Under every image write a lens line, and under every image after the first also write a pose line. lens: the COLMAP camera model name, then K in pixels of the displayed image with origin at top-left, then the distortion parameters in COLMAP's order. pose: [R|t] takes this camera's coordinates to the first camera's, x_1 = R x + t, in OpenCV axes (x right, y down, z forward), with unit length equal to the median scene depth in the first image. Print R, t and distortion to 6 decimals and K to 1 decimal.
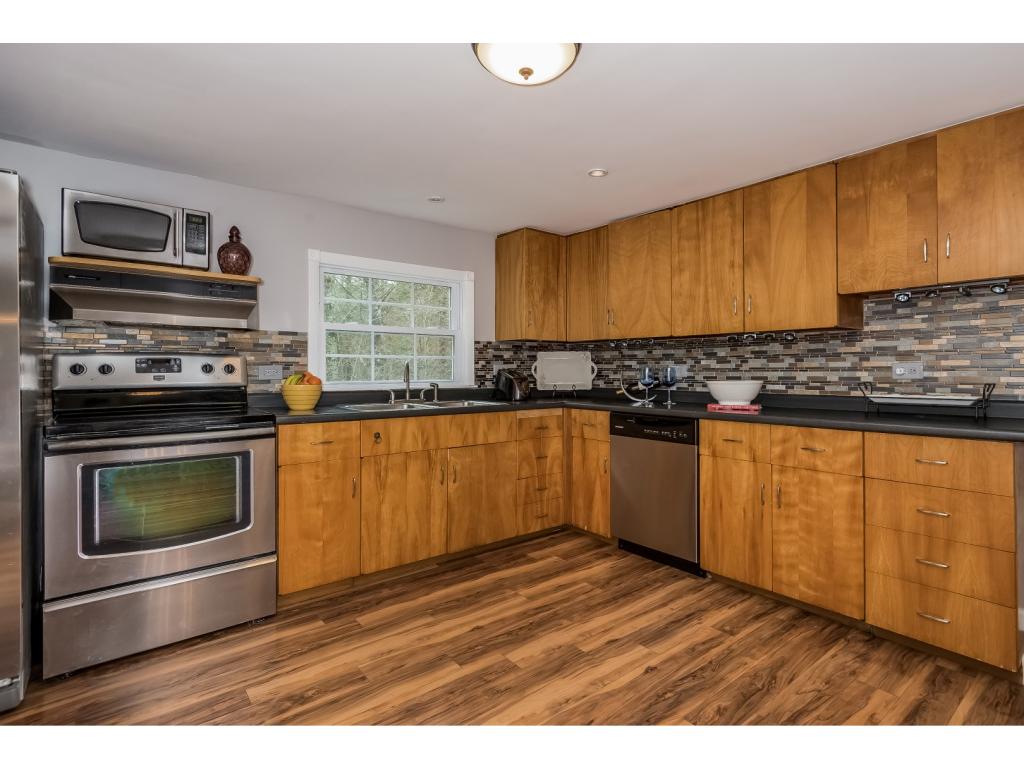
lens RADIAL K [[508.4, 0, 511.7], [0, 508.4, 369.9], [0, 0, 1]] dist [0.002956, 0.000191]
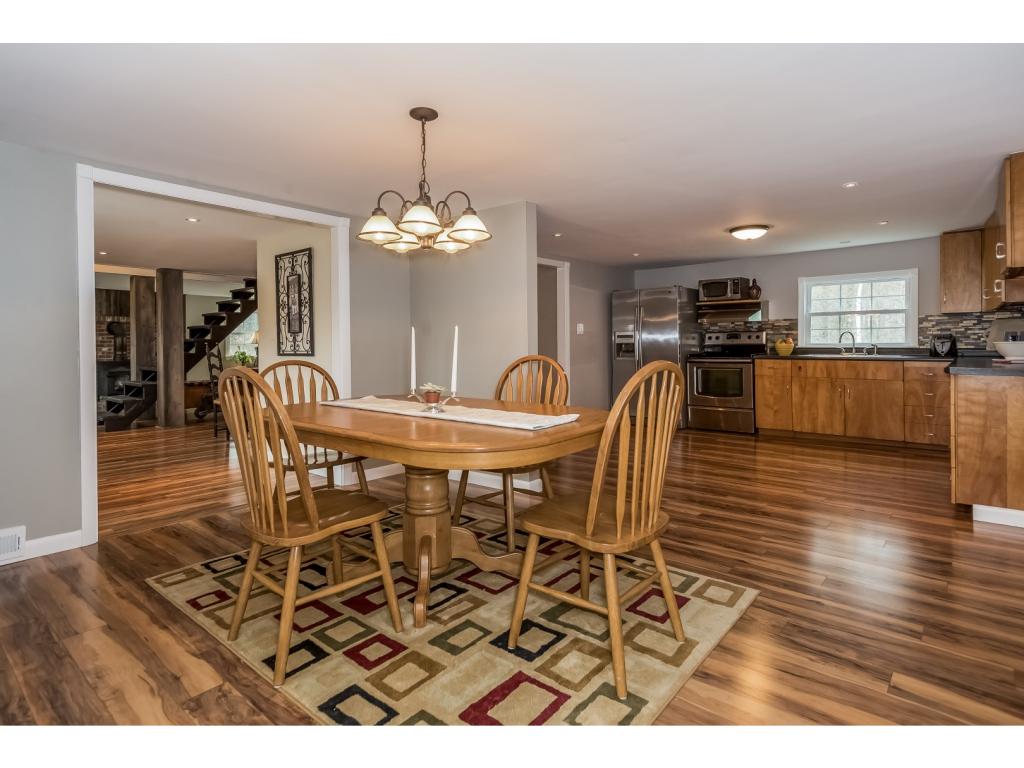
lens RADIAL K [[533.0, 0, 515.7], [0, 533.0, 348.7], [0, 0, 1]] dist [-0.010777, 0.000288]
pose [[0.179314, 0.010471, -0.983736, 1.735715], [0.017824, 0.999745, 0.013891, -0.002473], [0.983630, -0.020024, 0.179082, -0.578194]]
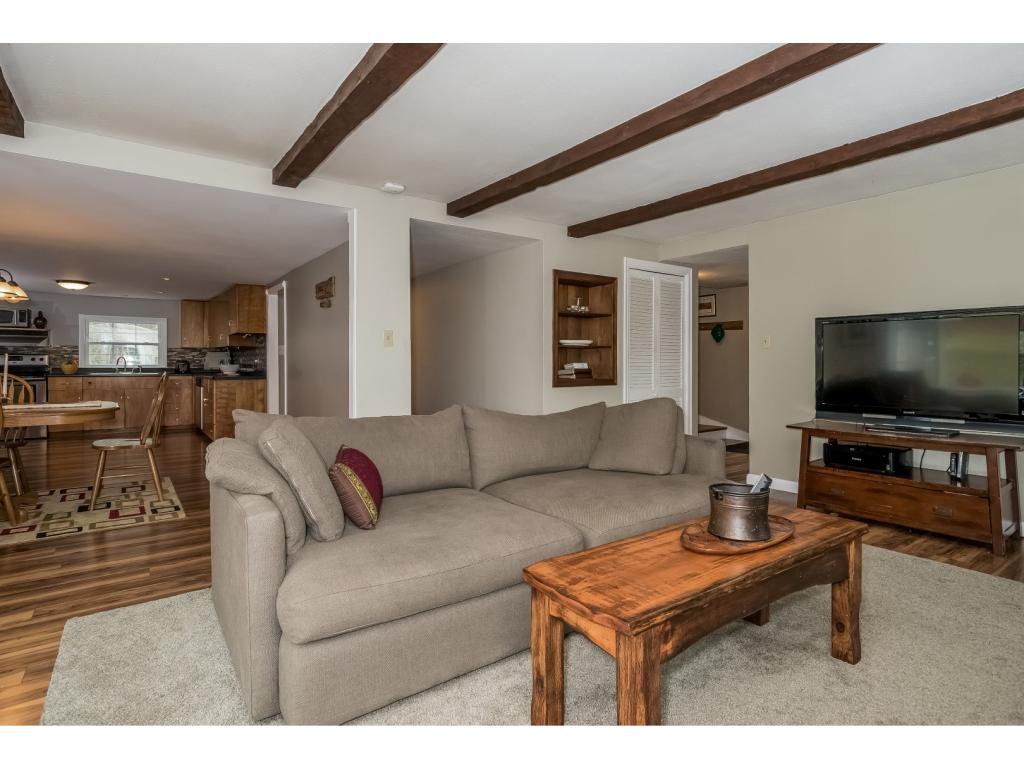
lens RADIAL K [[529.3, 0, 507.0], [0, 529.3, 367.7], [0, 0, 1]] dist [-0.000324, -0.000025]
pose [[0.998990, 0.005432, -0.044599, 2.280475], [-0.004562, 0.999798, 0.019587, -0.026648], [0.044697, -0.019363, 0.998813, -1.937734]]
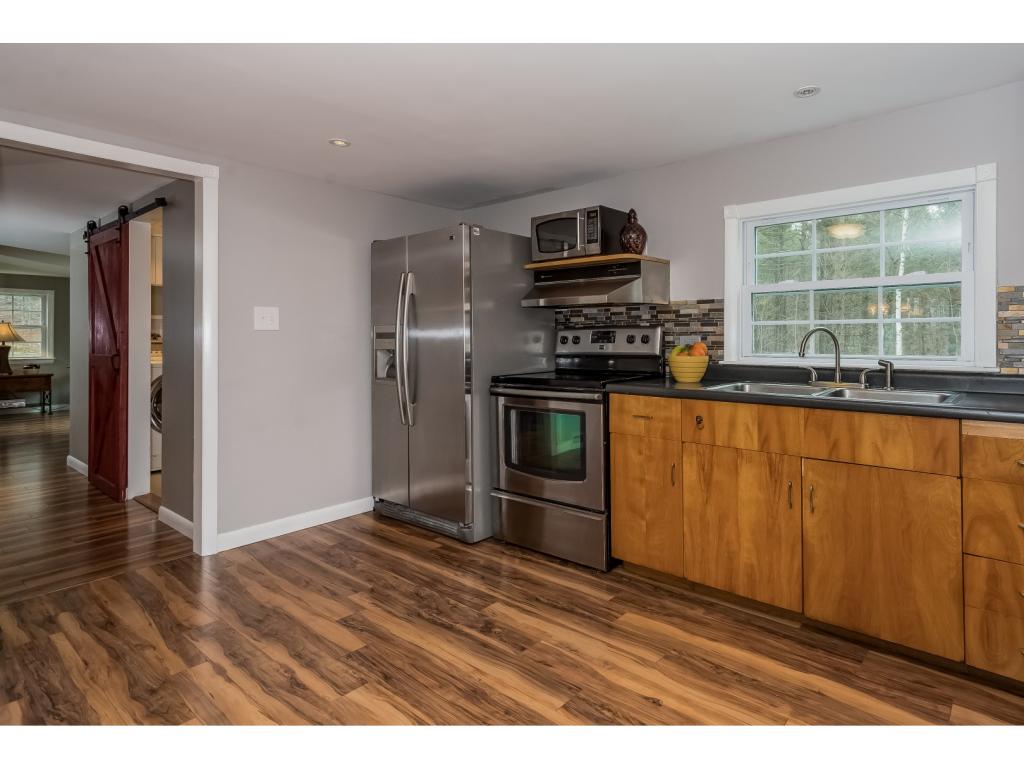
lens RADIAL K [[548.8, 0, 598.8], [0, 548.8, 339.3], [0, 0, 1]] dist [0.004985, 0.000712]
pose [[0.250737, -0.000628, -0.968055, 0.567382], [0.005592, 0.999984, 0.000800, -0.003862], [0.968039, -0.005614, 0.250736, 0.624664]]
